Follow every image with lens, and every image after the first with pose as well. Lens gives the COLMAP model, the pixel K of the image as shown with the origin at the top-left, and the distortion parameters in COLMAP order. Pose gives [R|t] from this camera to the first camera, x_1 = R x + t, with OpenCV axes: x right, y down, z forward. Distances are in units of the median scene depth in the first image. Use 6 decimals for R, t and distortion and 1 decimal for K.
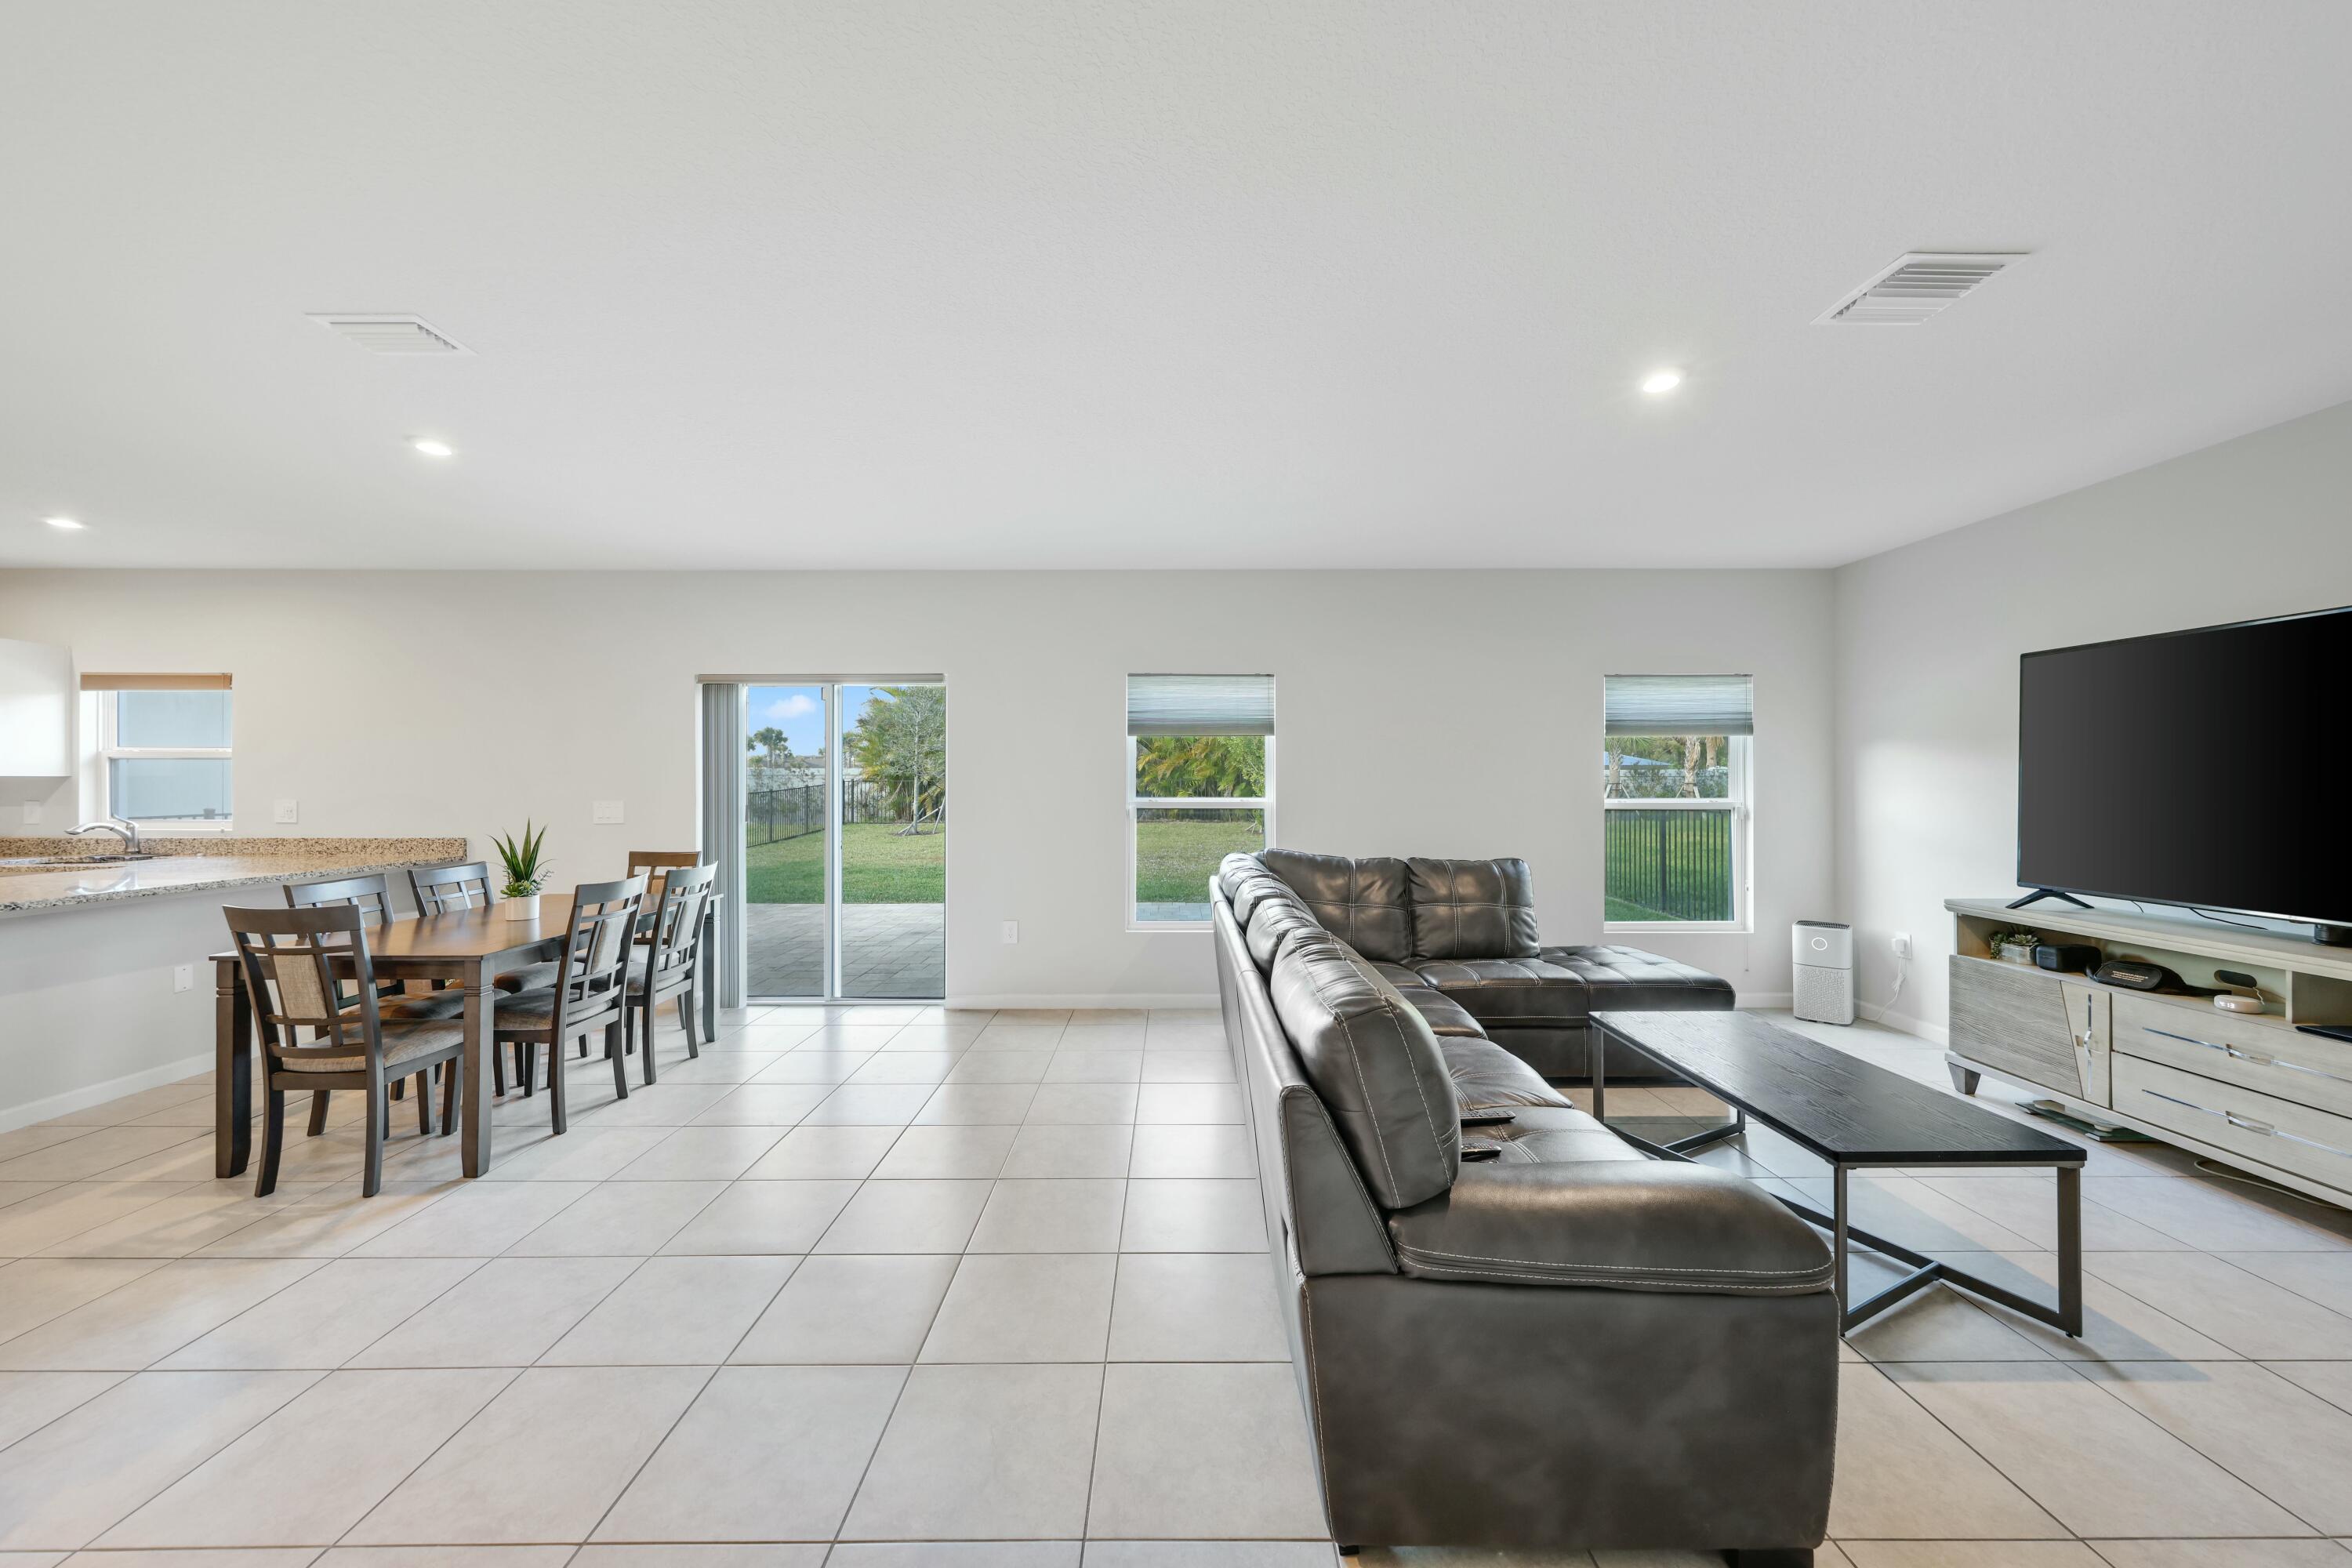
lens RADIAL K [[822.0, 0, 1181.5], [0, 822.0, 780.4], [0, 0, 1]] dist [0.000730, -0.000055]
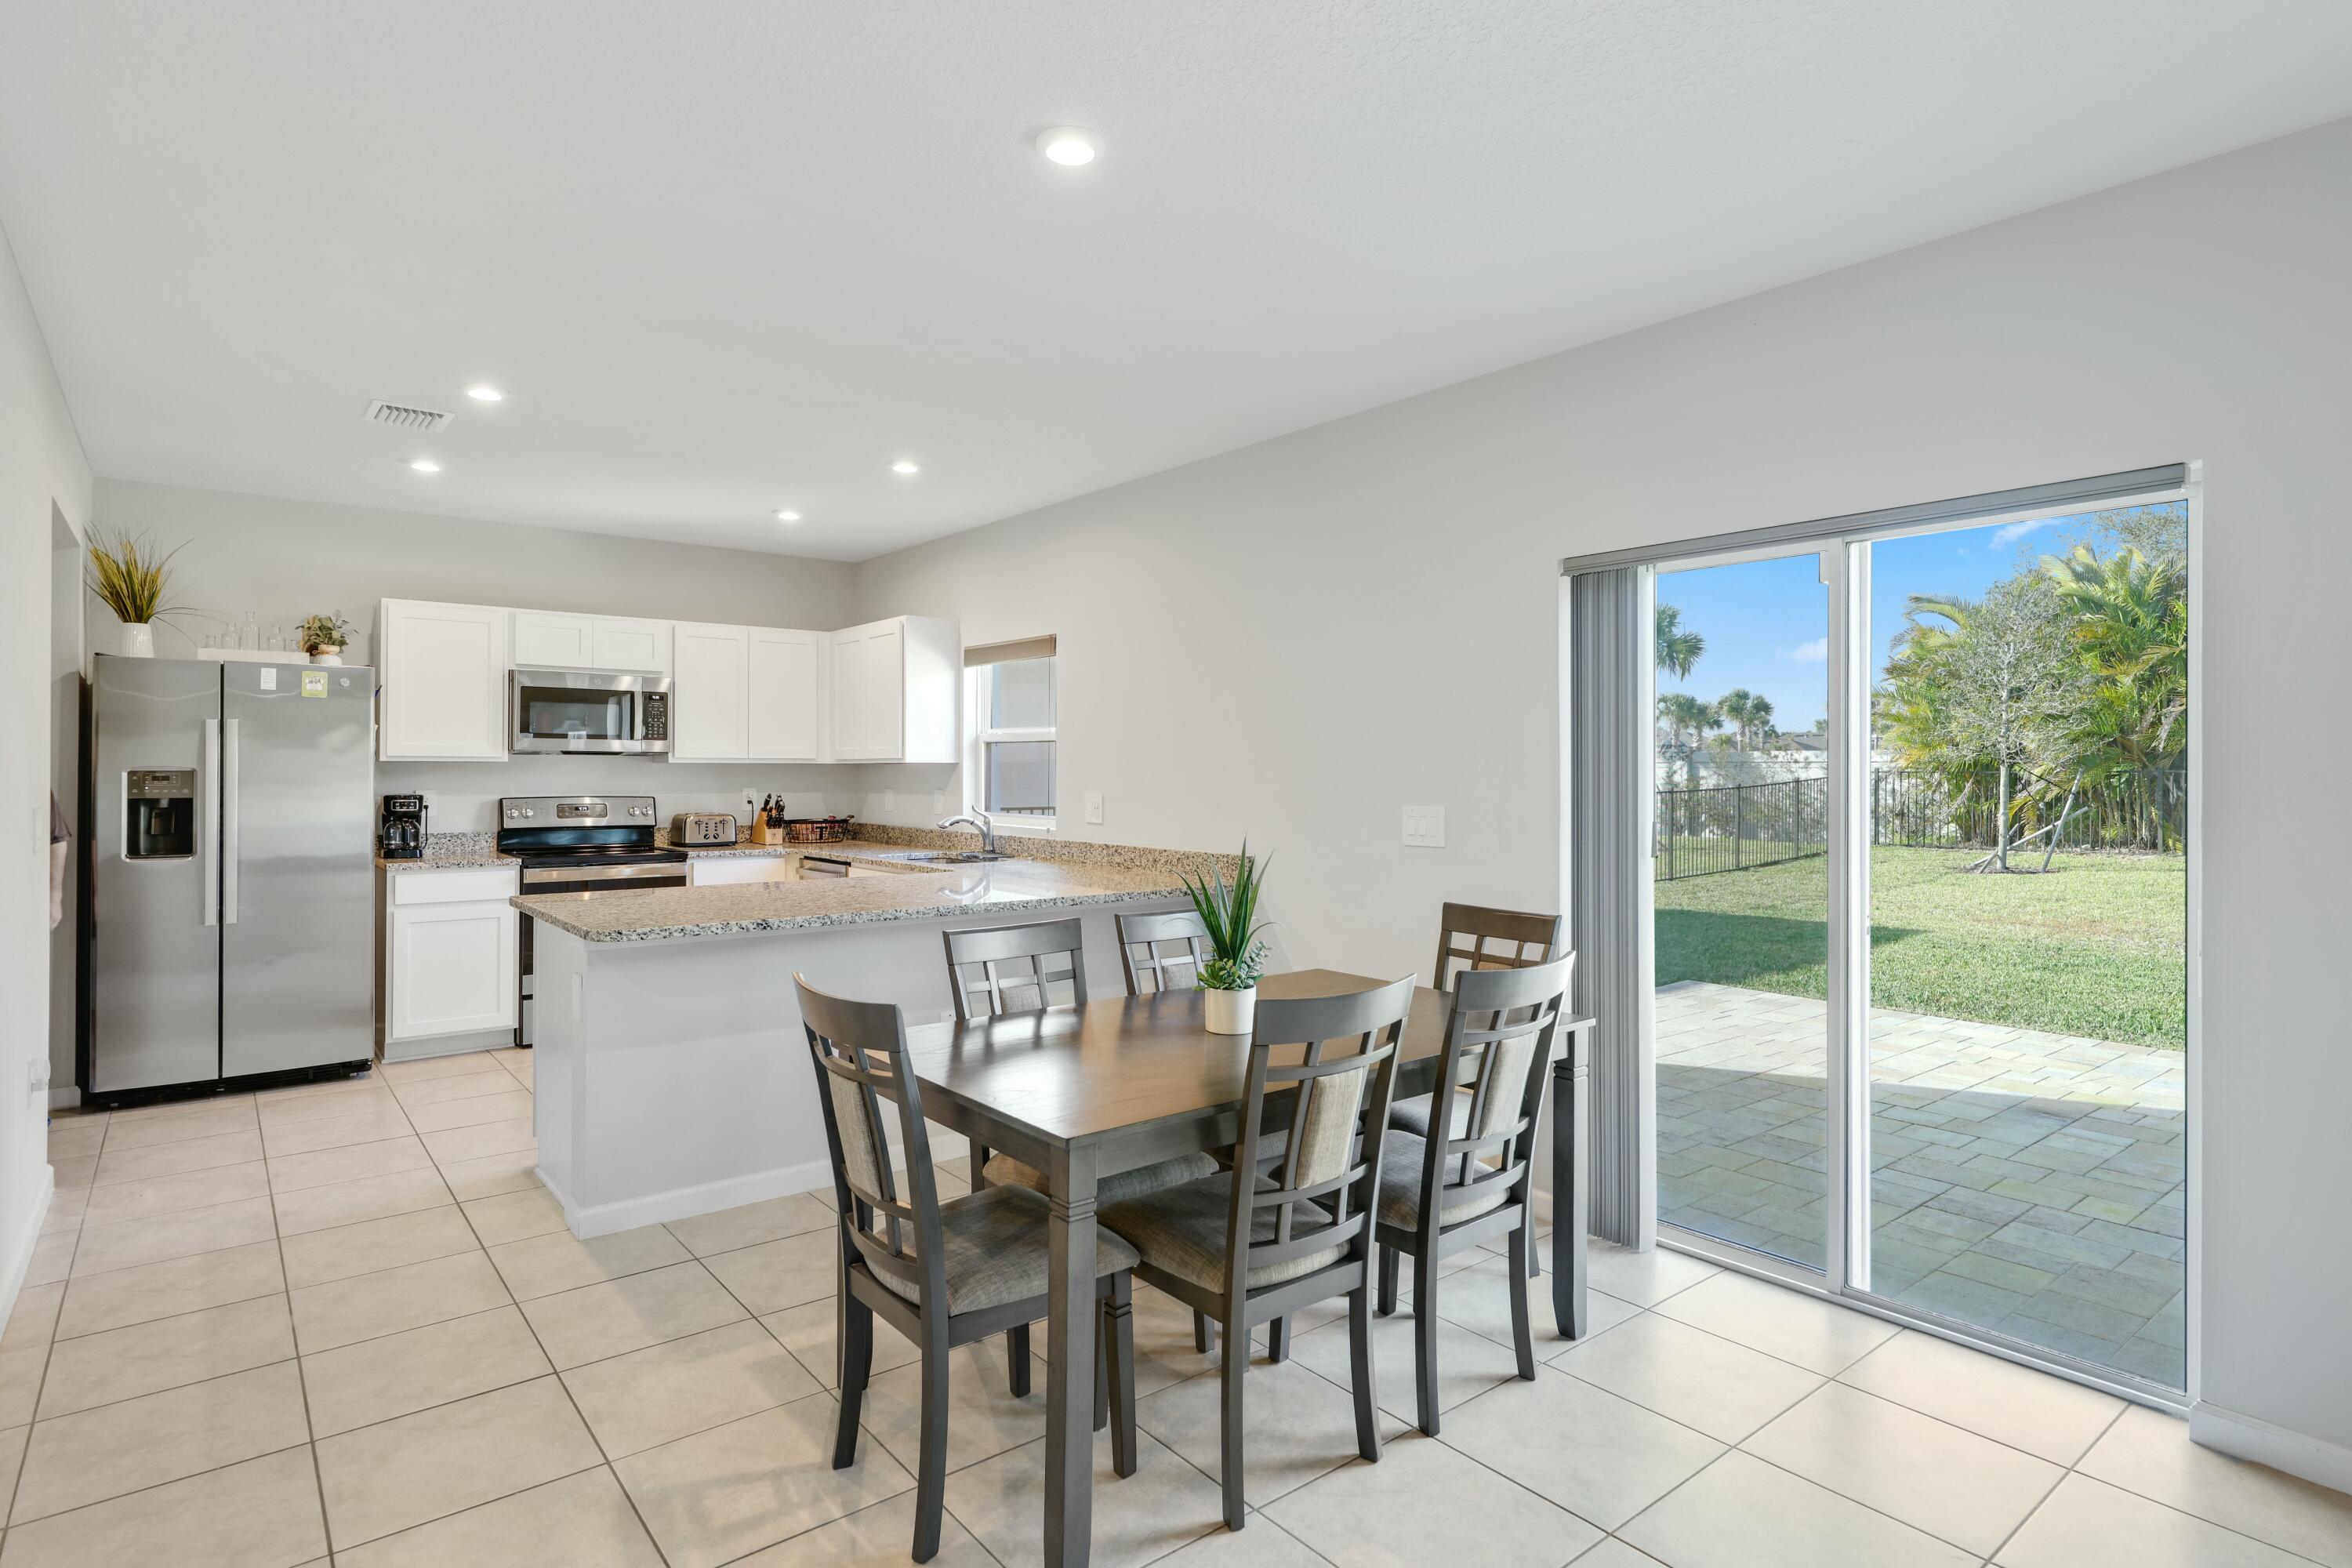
lens RADIAL K [[1220.5, 0, 1172.4], [0, 1220.5, 761.5], [0, 0, 1]] dist [0.007362, -0.002528]
pose [[0.620387, -0.001585, -0.784294, -0.194366], [-0.004717, 0.999972, -0.005751, 0.000362], [0.784282, 0.007267, 0.620362, 0.450607]]
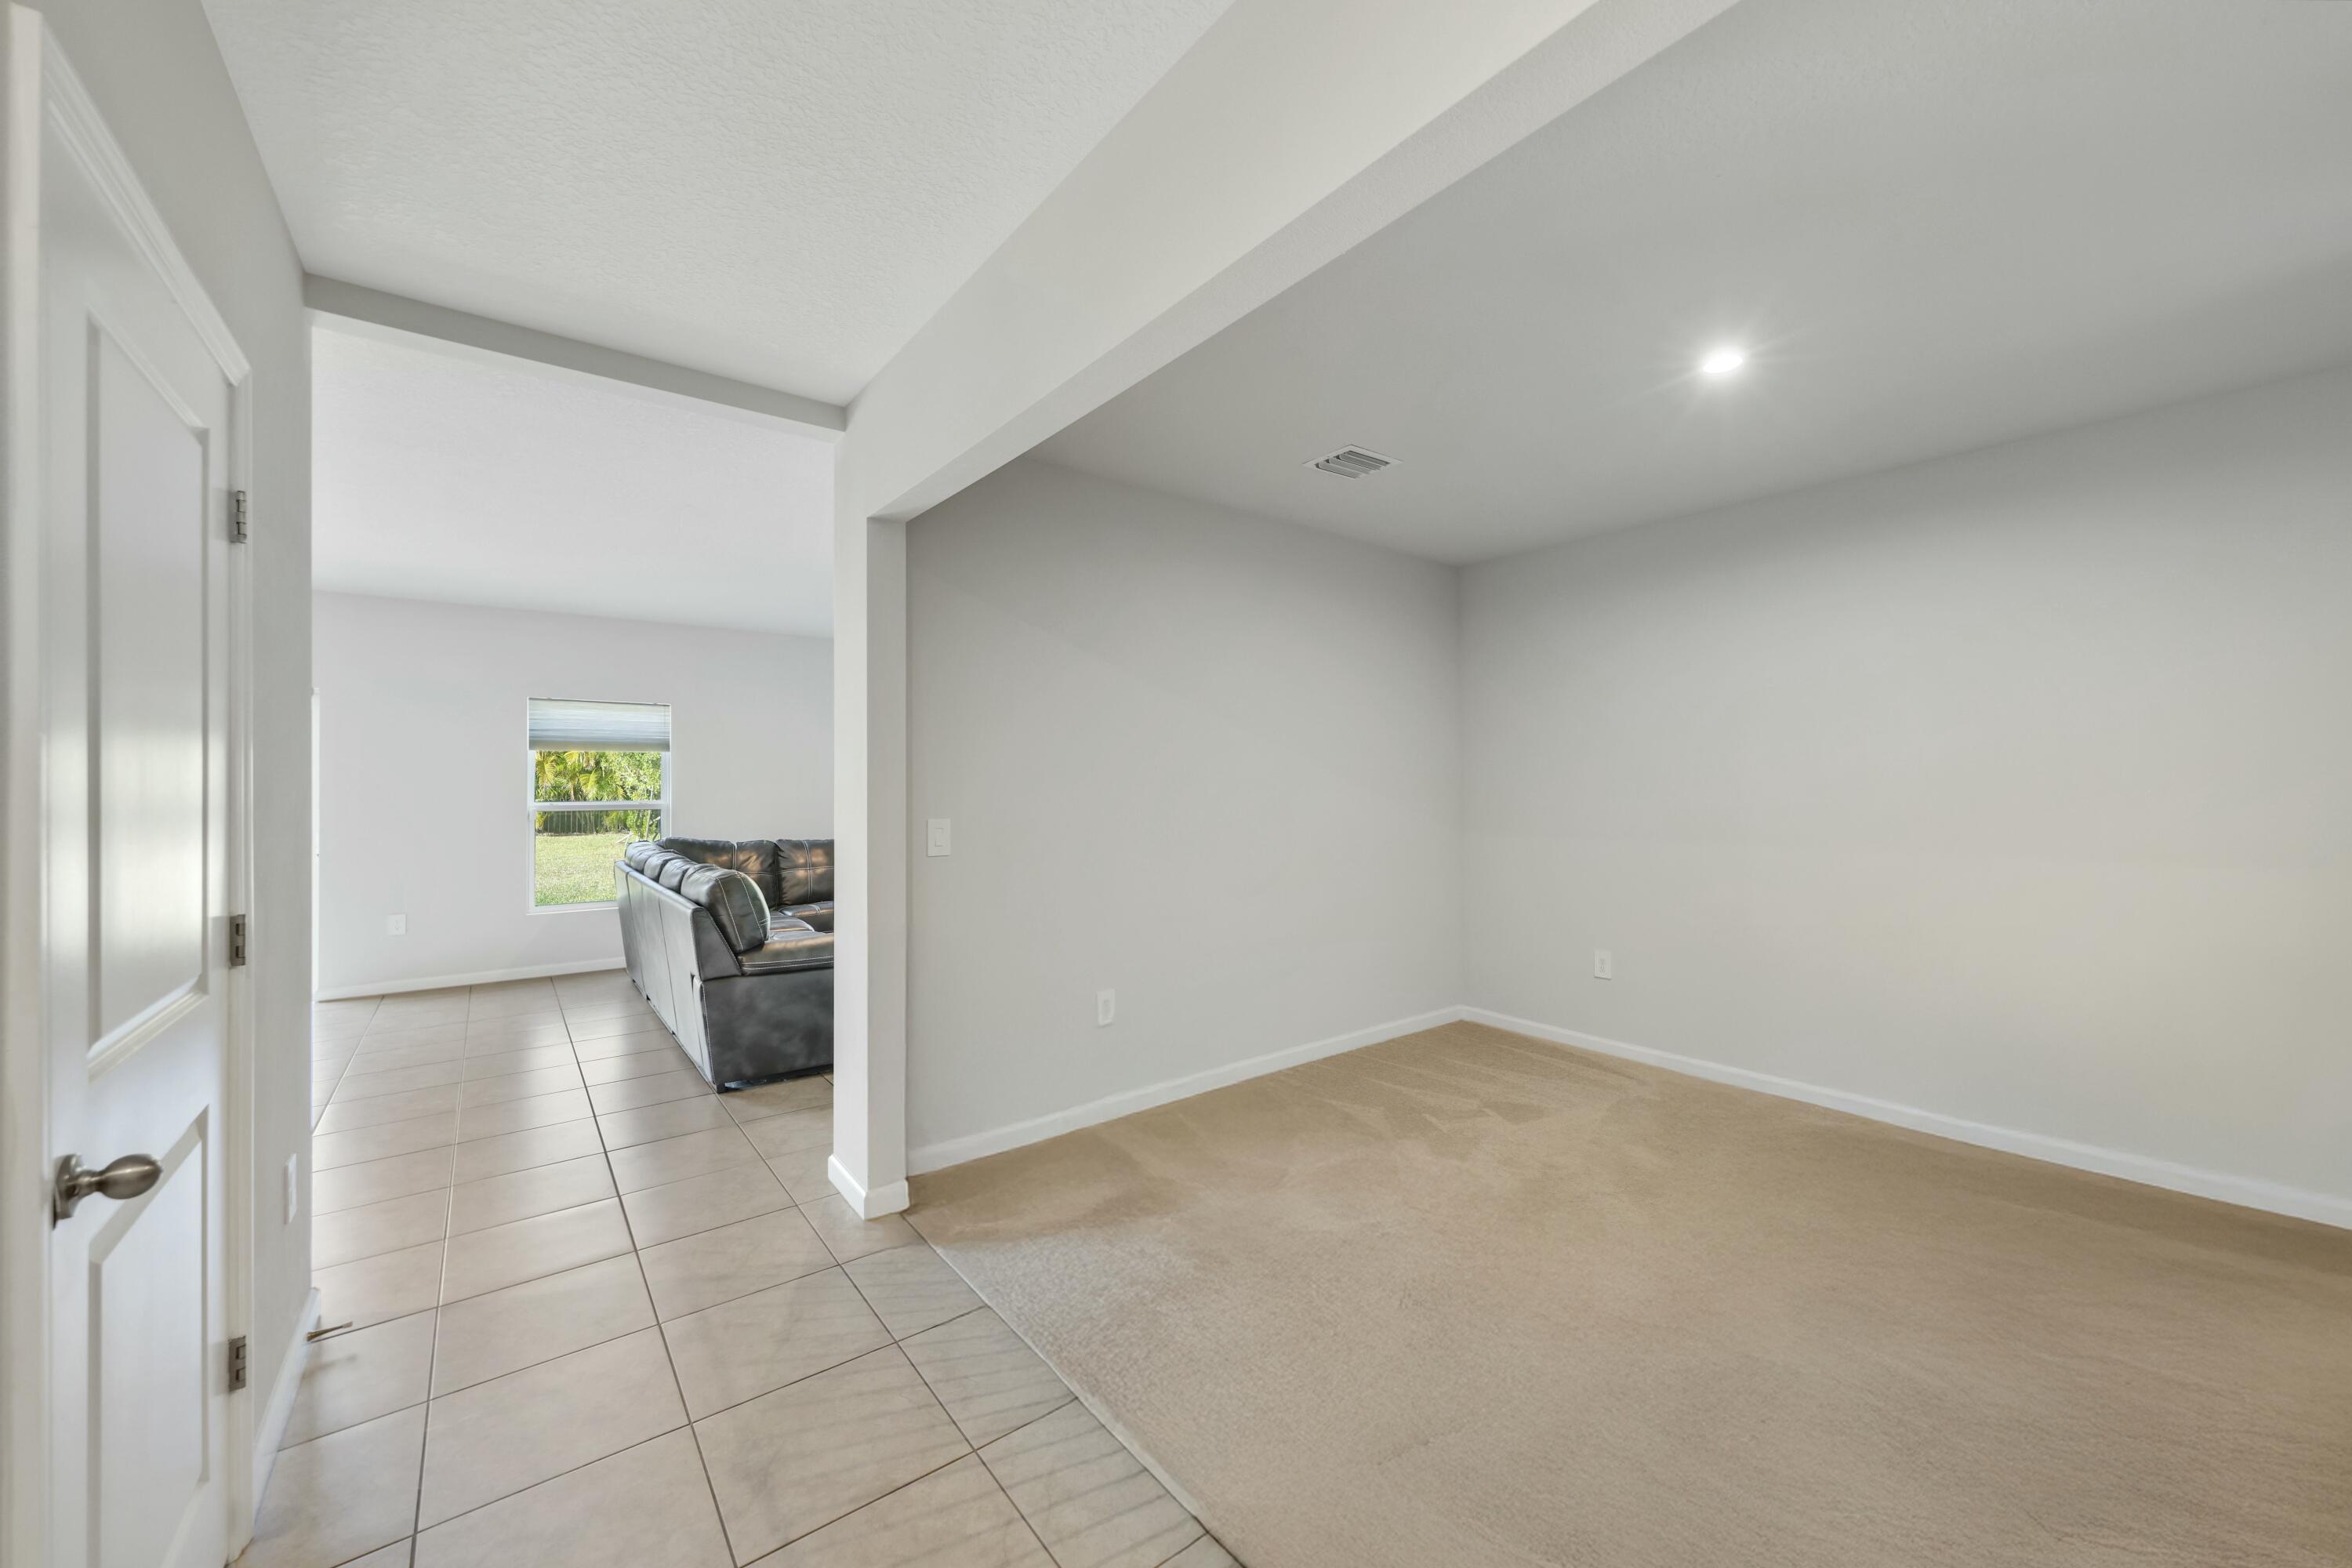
lens RADIAL K [[883.1, 0, 1179.6], [0, 883.1, 779.8], [0, 0, 1]] dist [0.001349, 0.000046]
pose [[0.792984, 0.000584, 0.609243, -0.113504], [0.003103, 0.999983, -0.004997, -0.001701], [-0.609235, 0.005852, 0.792968, -0.684100]]
